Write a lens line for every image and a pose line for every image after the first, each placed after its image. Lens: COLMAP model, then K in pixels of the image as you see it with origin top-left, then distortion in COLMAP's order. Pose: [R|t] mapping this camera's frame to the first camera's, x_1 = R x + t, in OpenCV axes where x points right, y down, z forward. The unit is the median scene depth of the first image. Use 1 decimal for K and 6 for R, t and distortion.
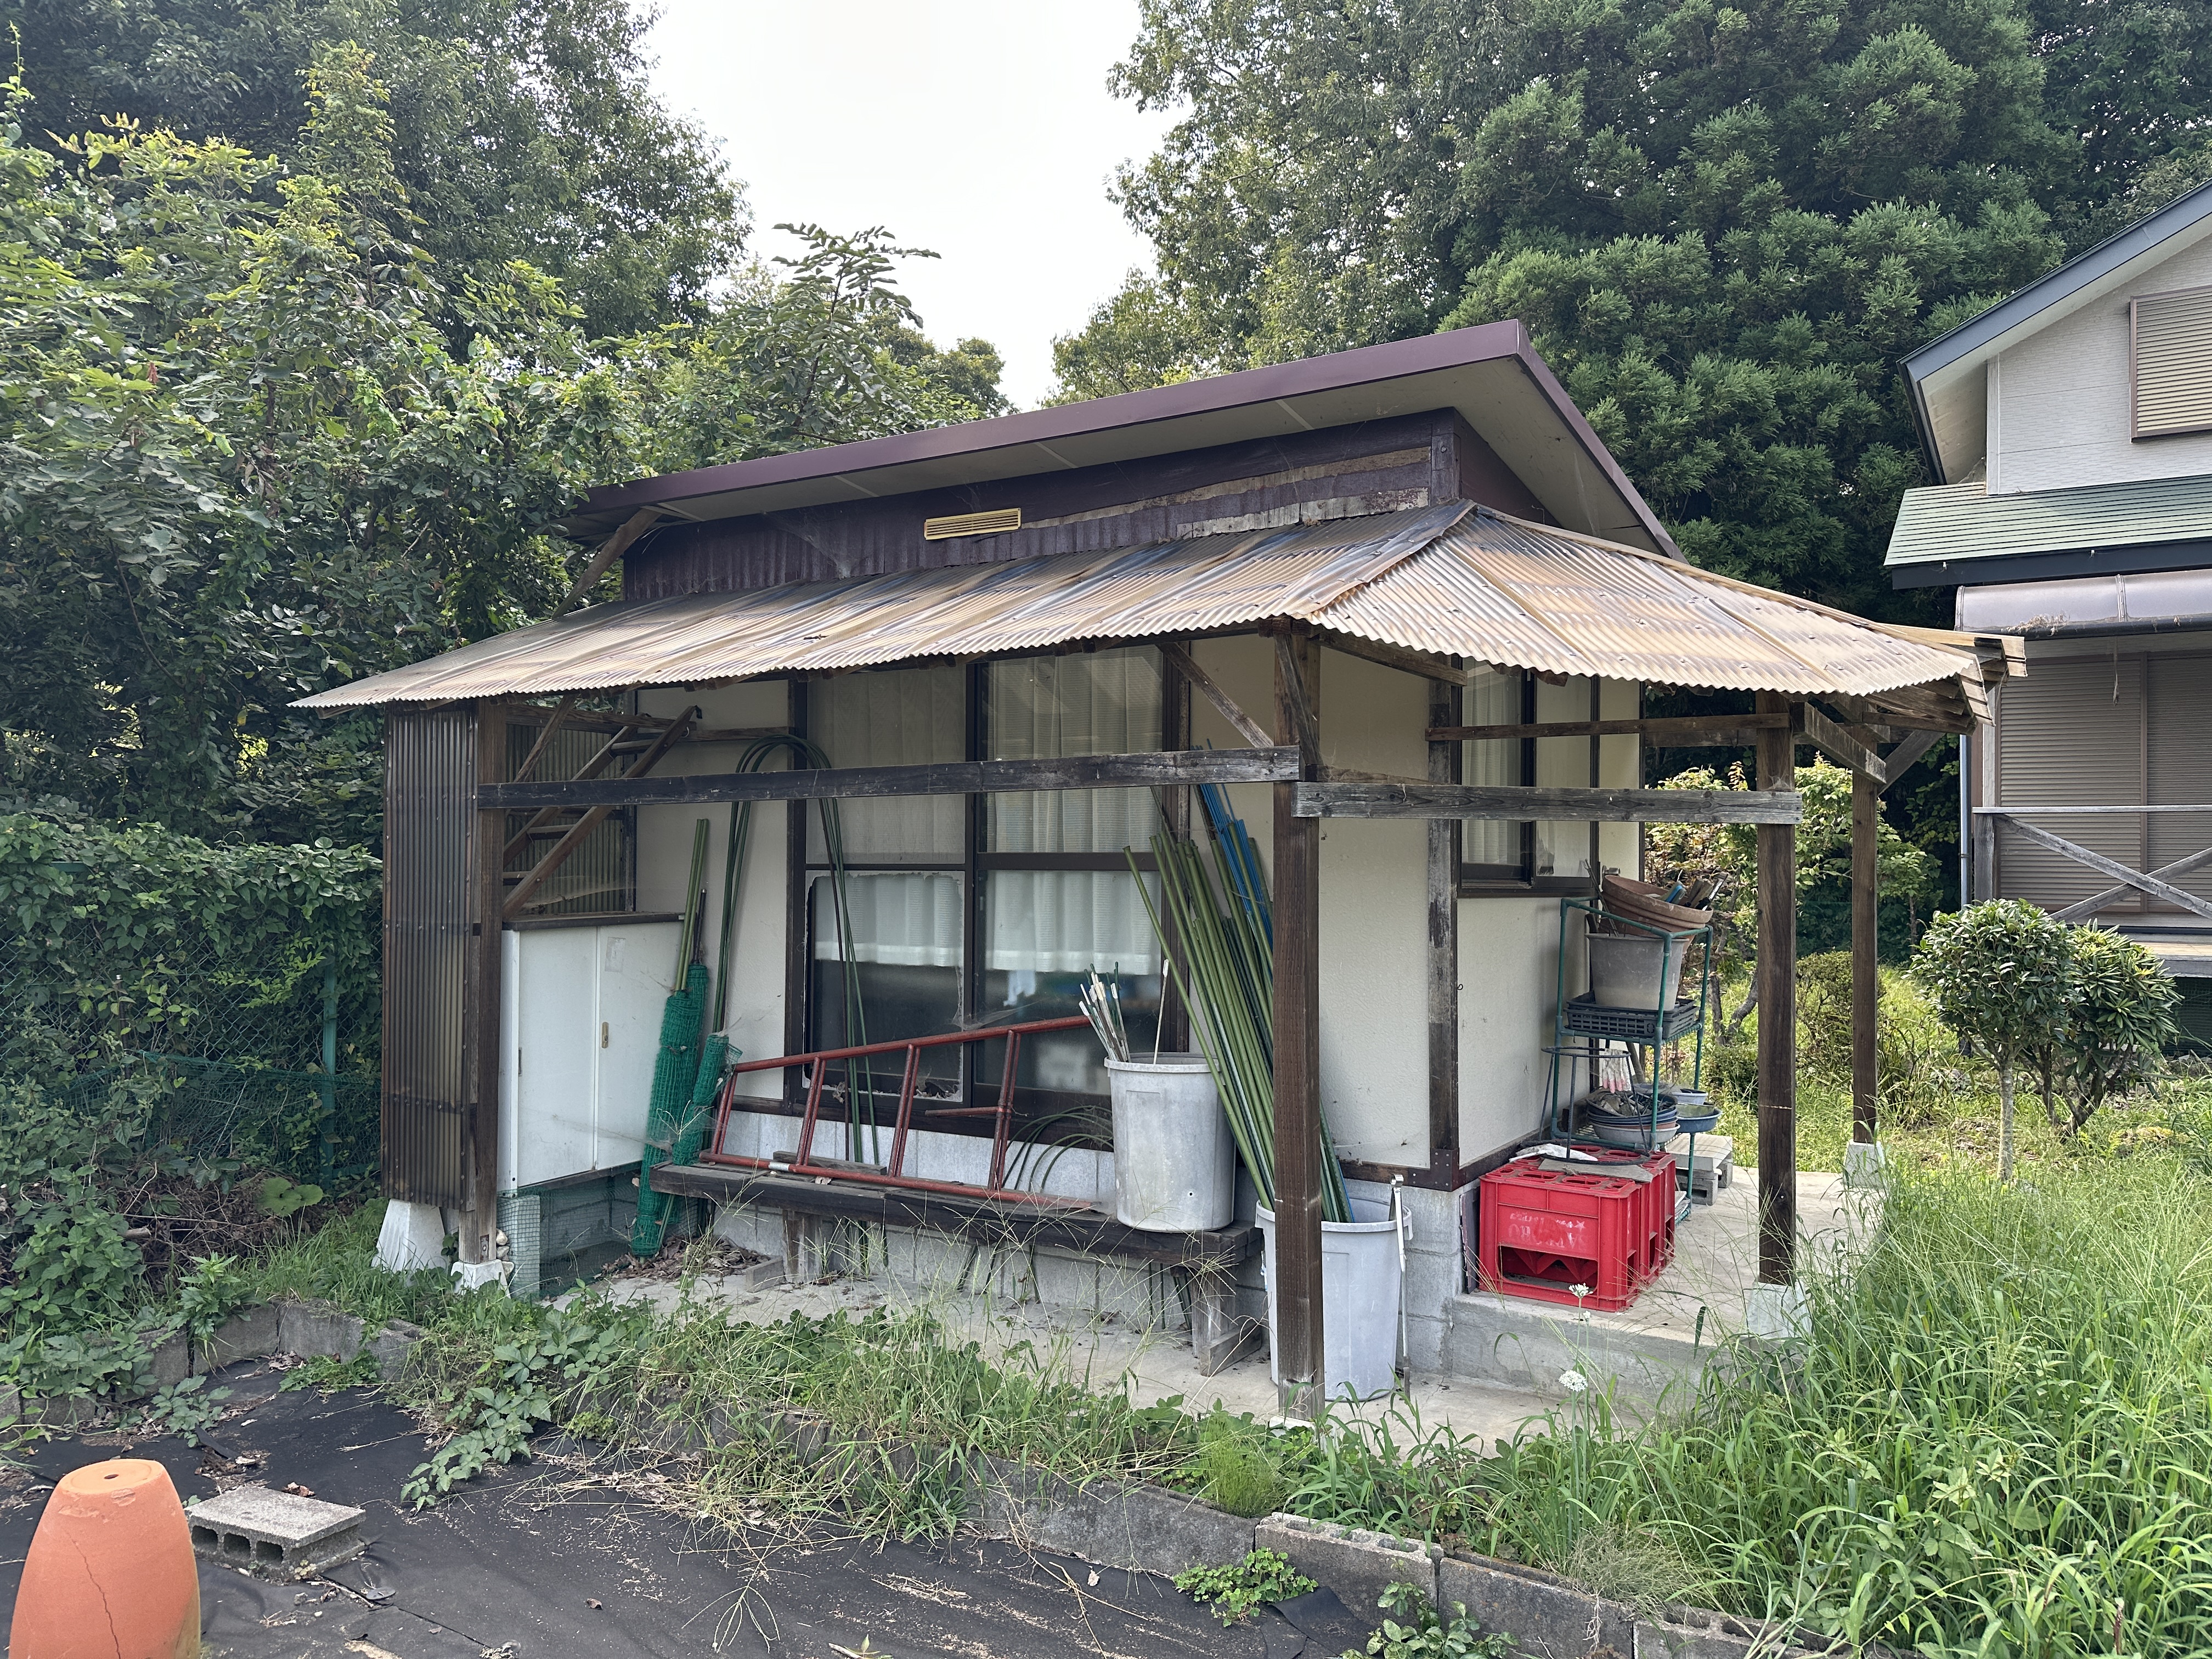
lens RADIAL K [[1561.1, 0, 1117.2], [0, 1561.1, 822.6], [0, 0, 1]] dist [0.013909, -0.005930]
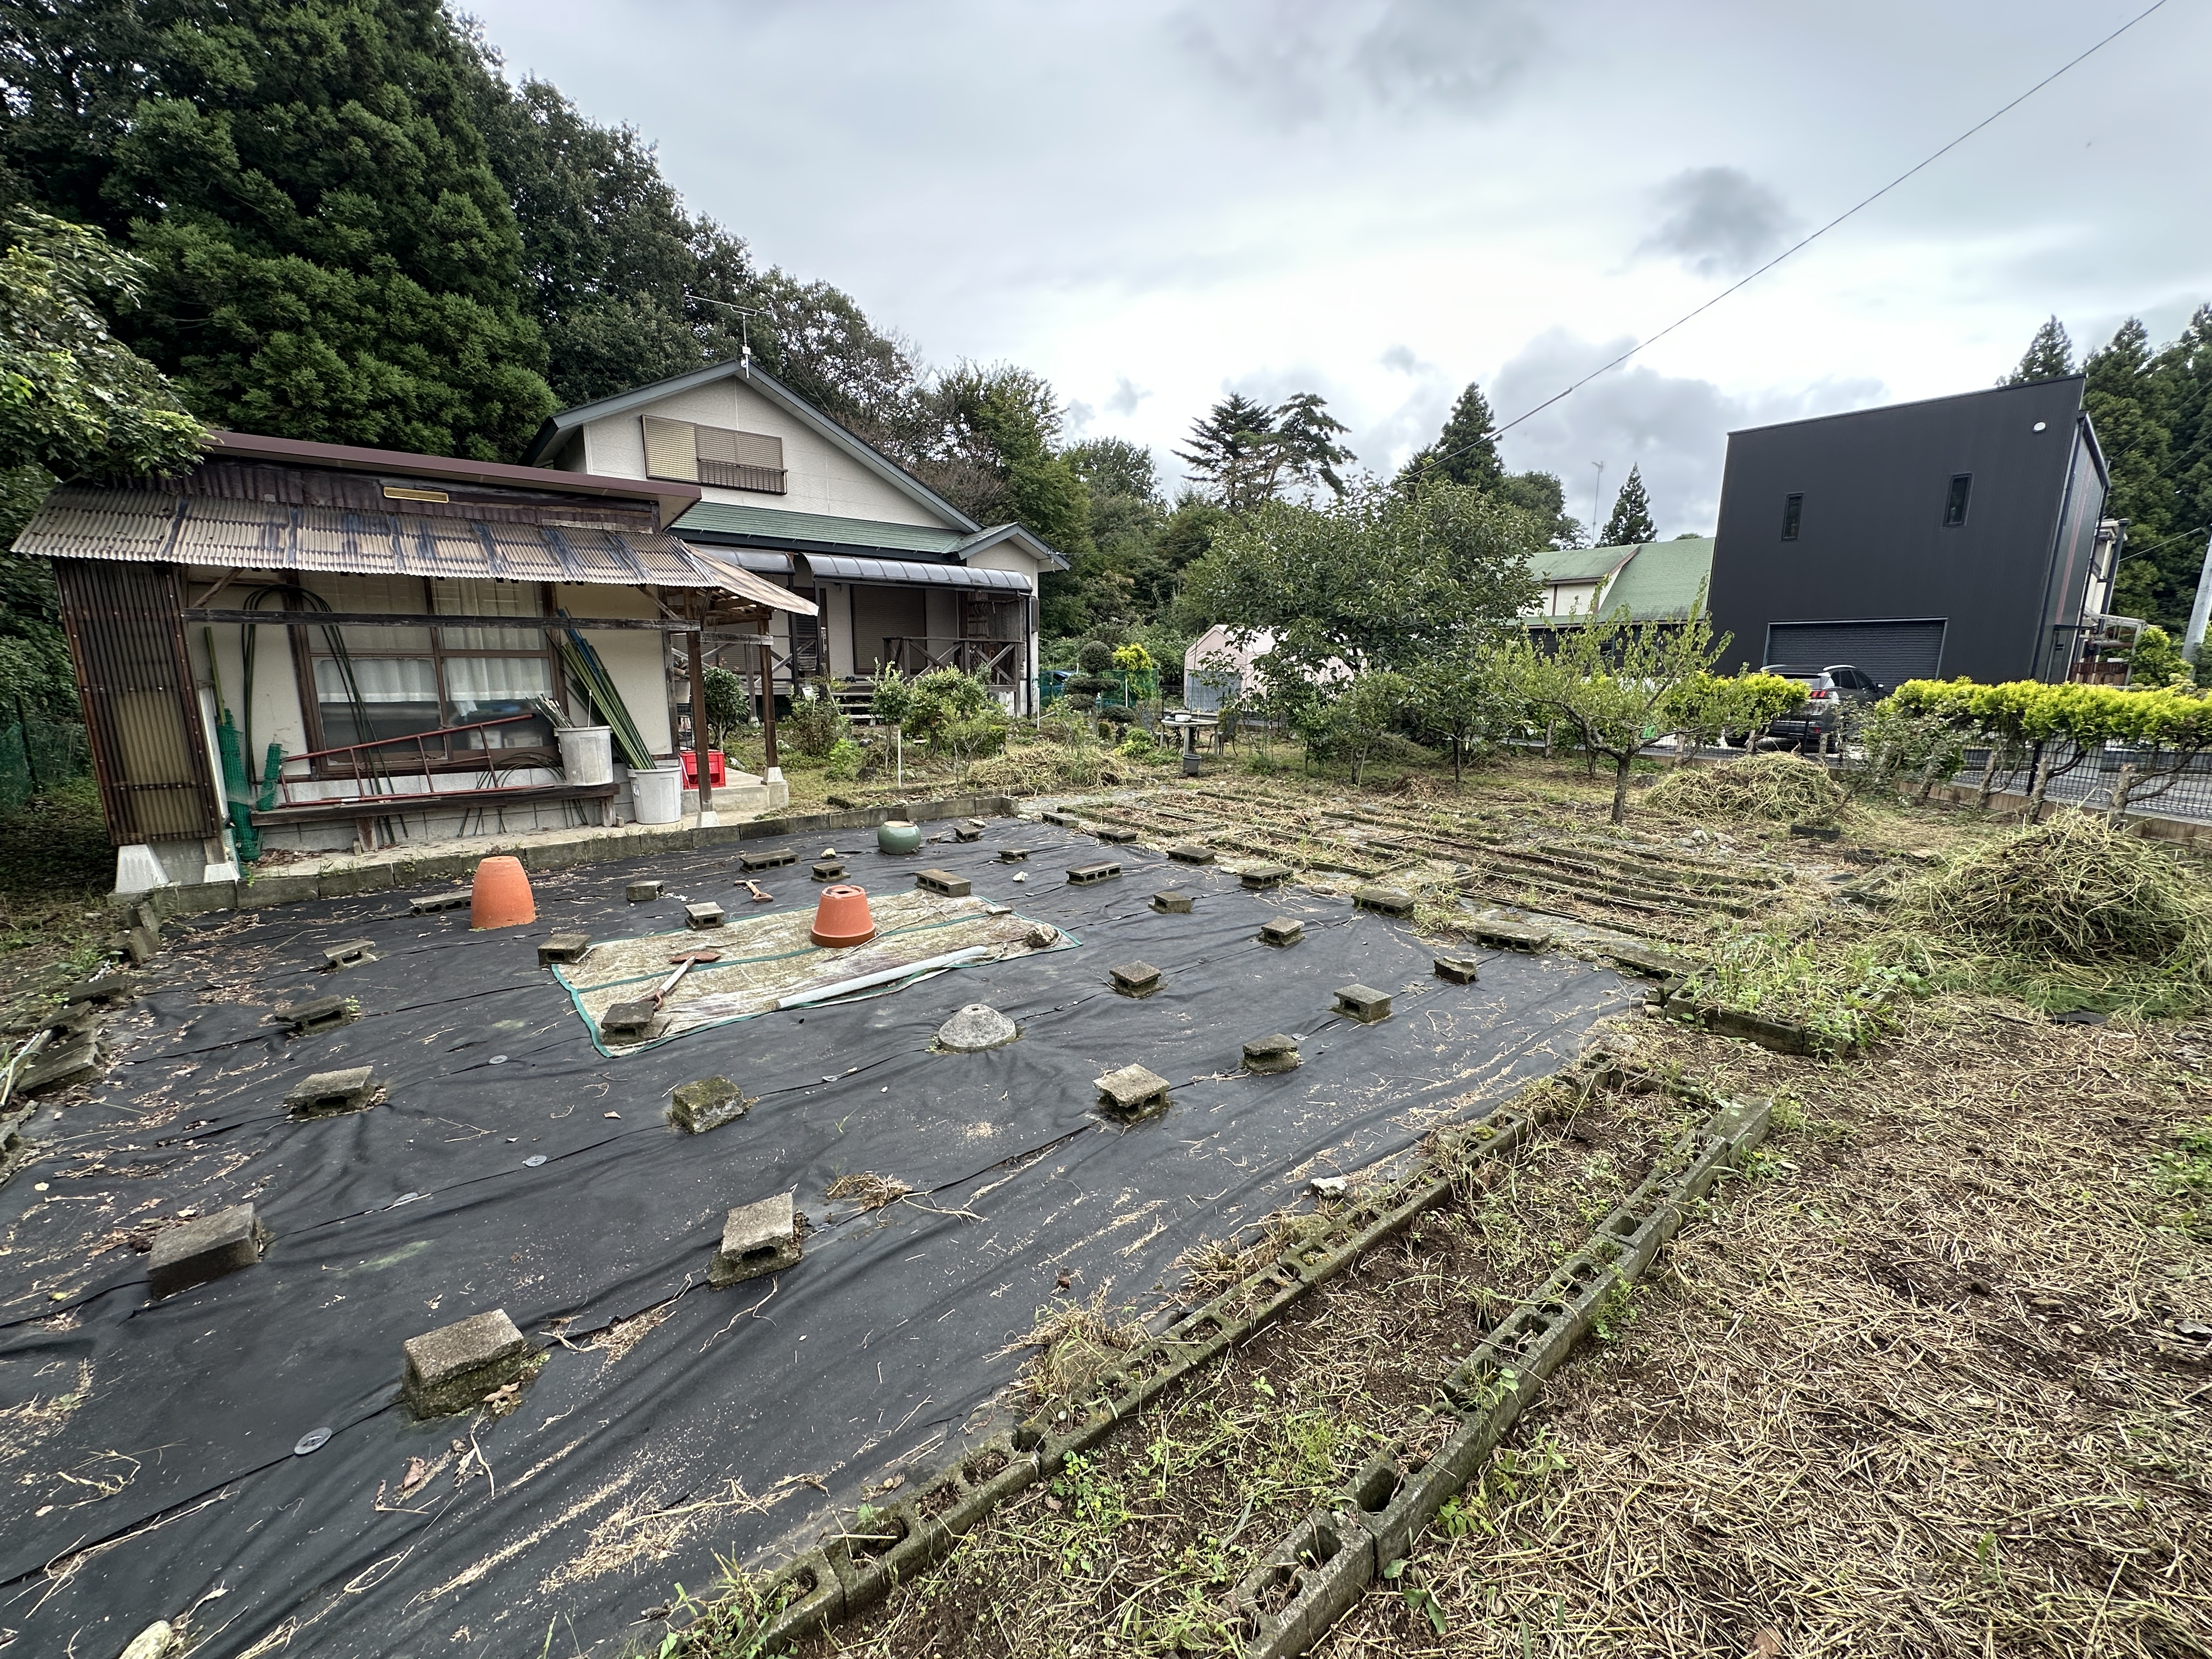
lens RADIAL K [[892.1, 0, 1101.7], [0, 892.1, 820.6], [0, 0, 1]] dist [-0.004250, -0.000710]
pose [[0.343537, -0.169818, 0.923658, -0.595928], [-0.027344, 0.981290, 0.190584, -0.005584], [-0.938741, -0.090729, 0.332466, -0.212012]]
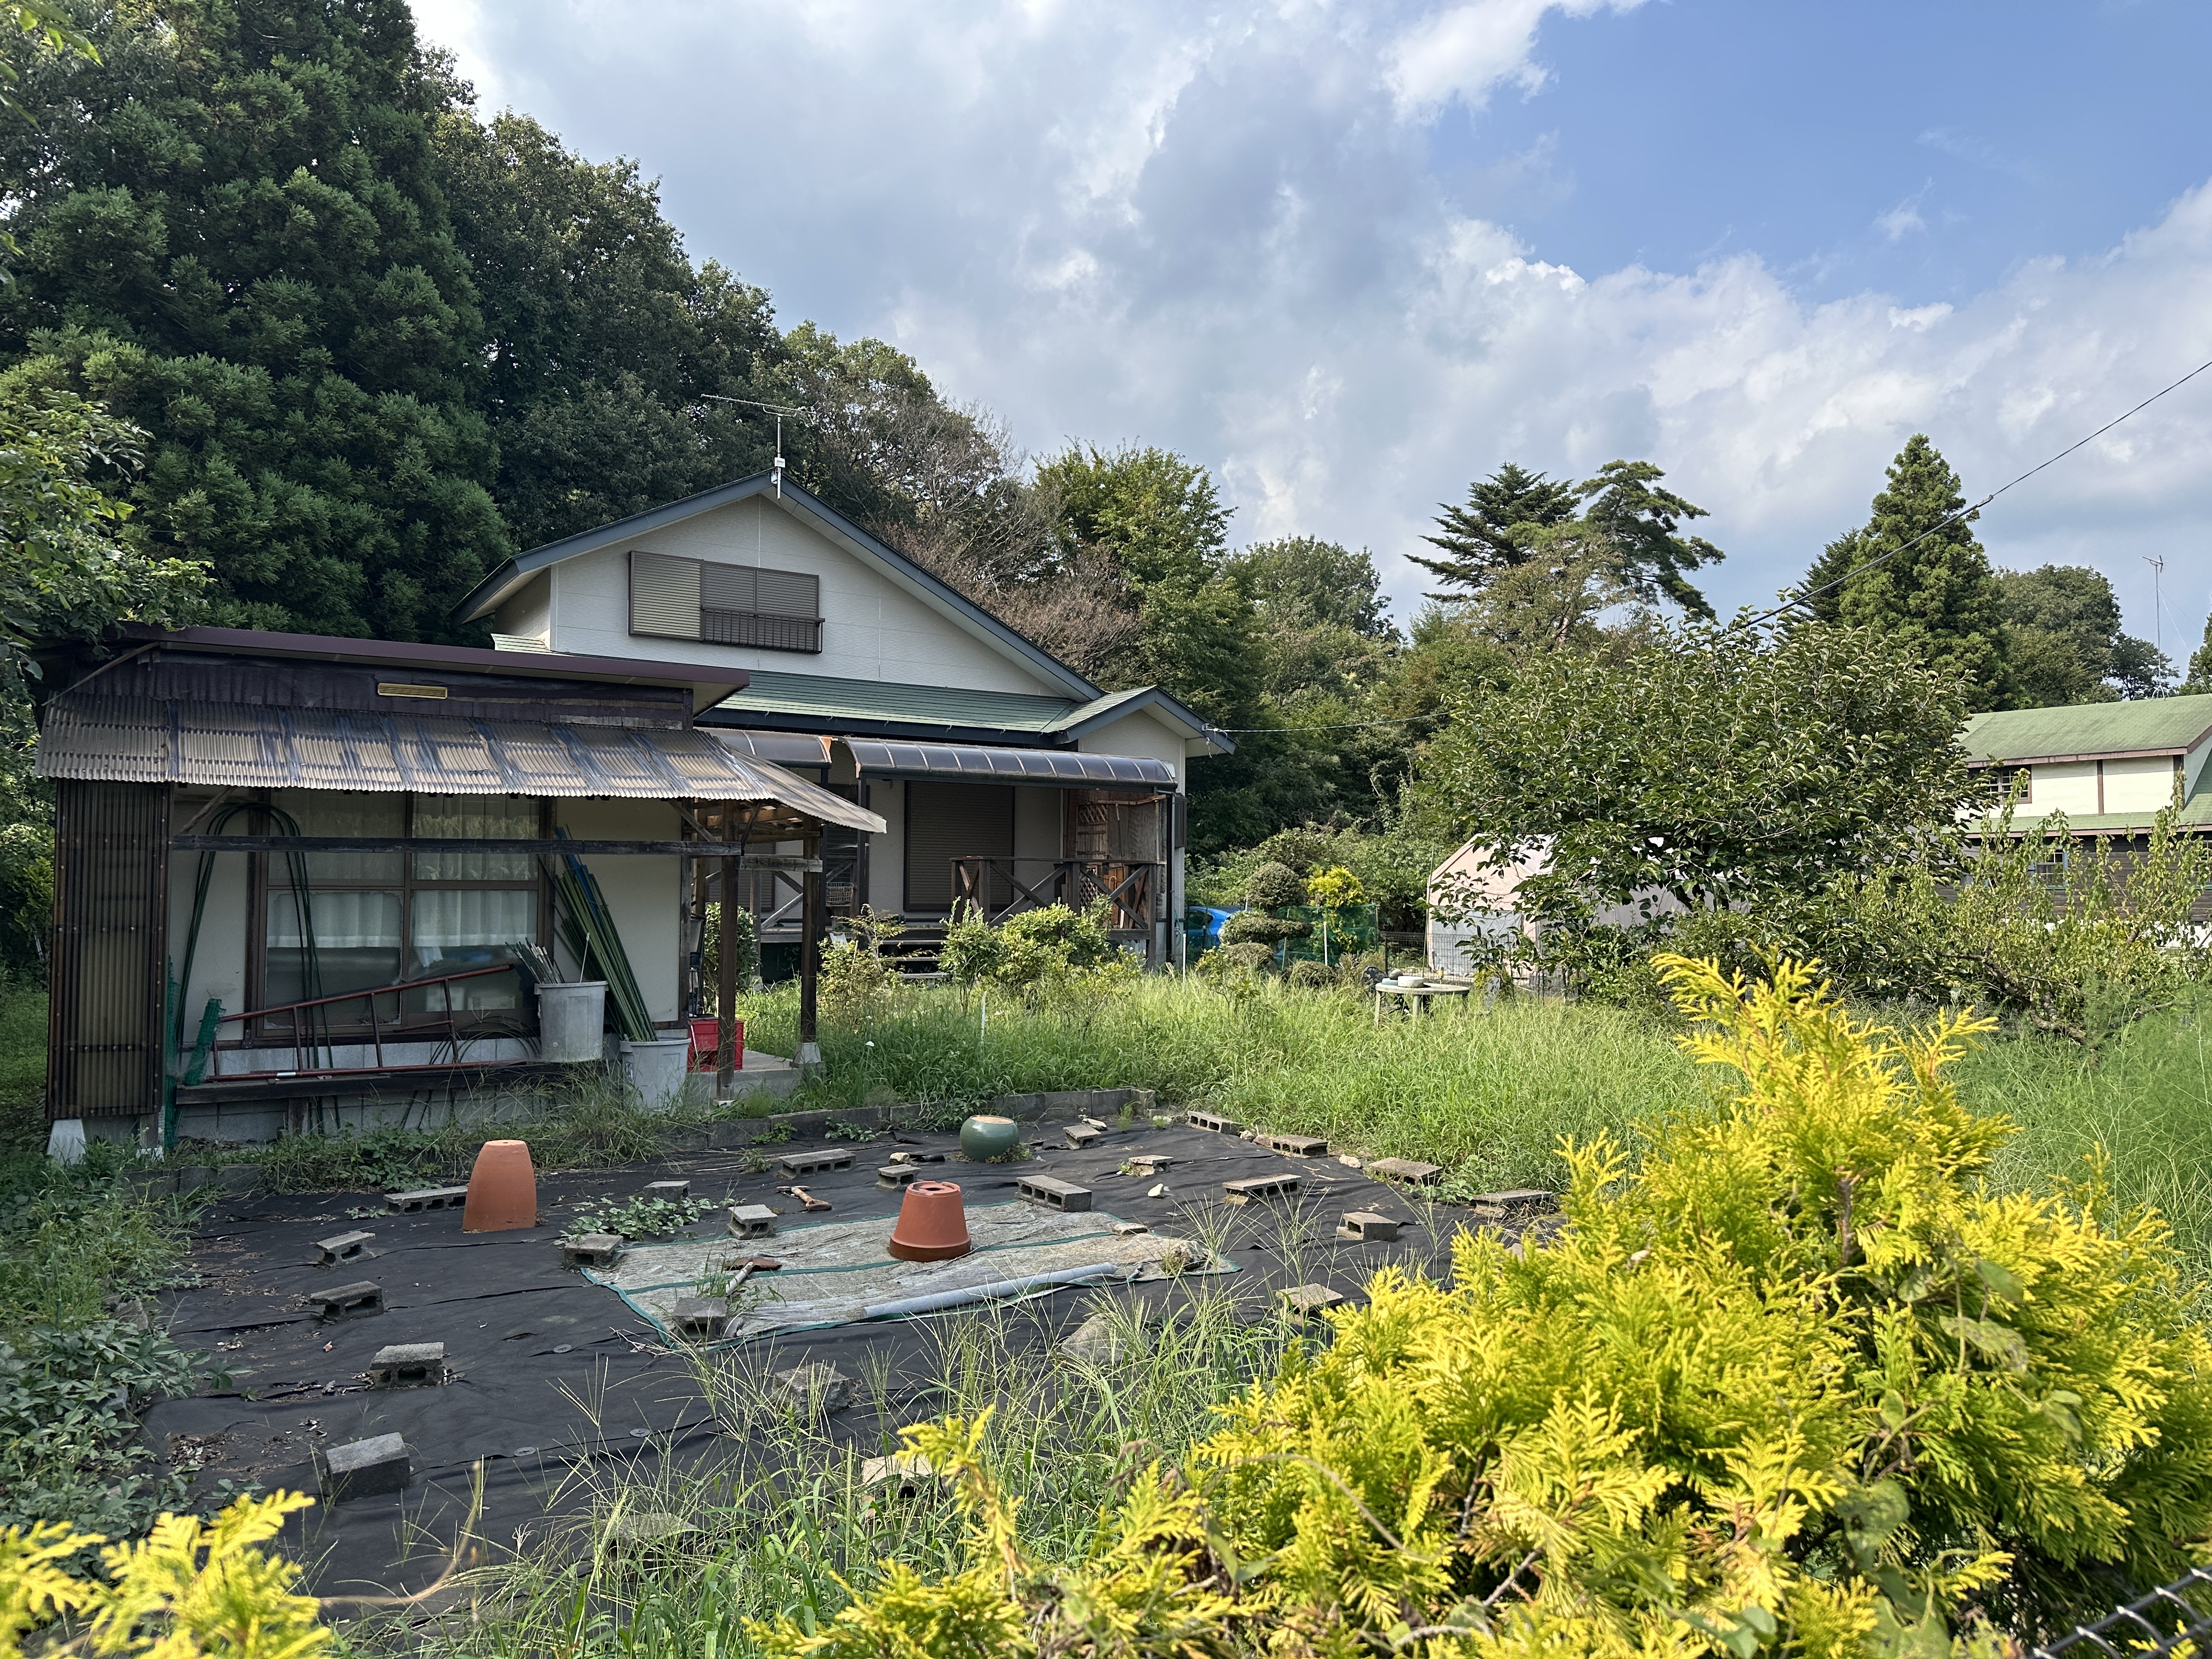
lens RADIAL K [[1561.1, 0, 1112.5], [0, 1561.1, 818.3], [0, 0, 1]] dist [0.013909, -0.005930]
pose [[0.449560, 0.037806, 0.892450, -0.782304], [-0.028054, 0.999209, -0.028196, -0.013397], [-0.892810, -0.012361, 0.450265, -0.294677]]
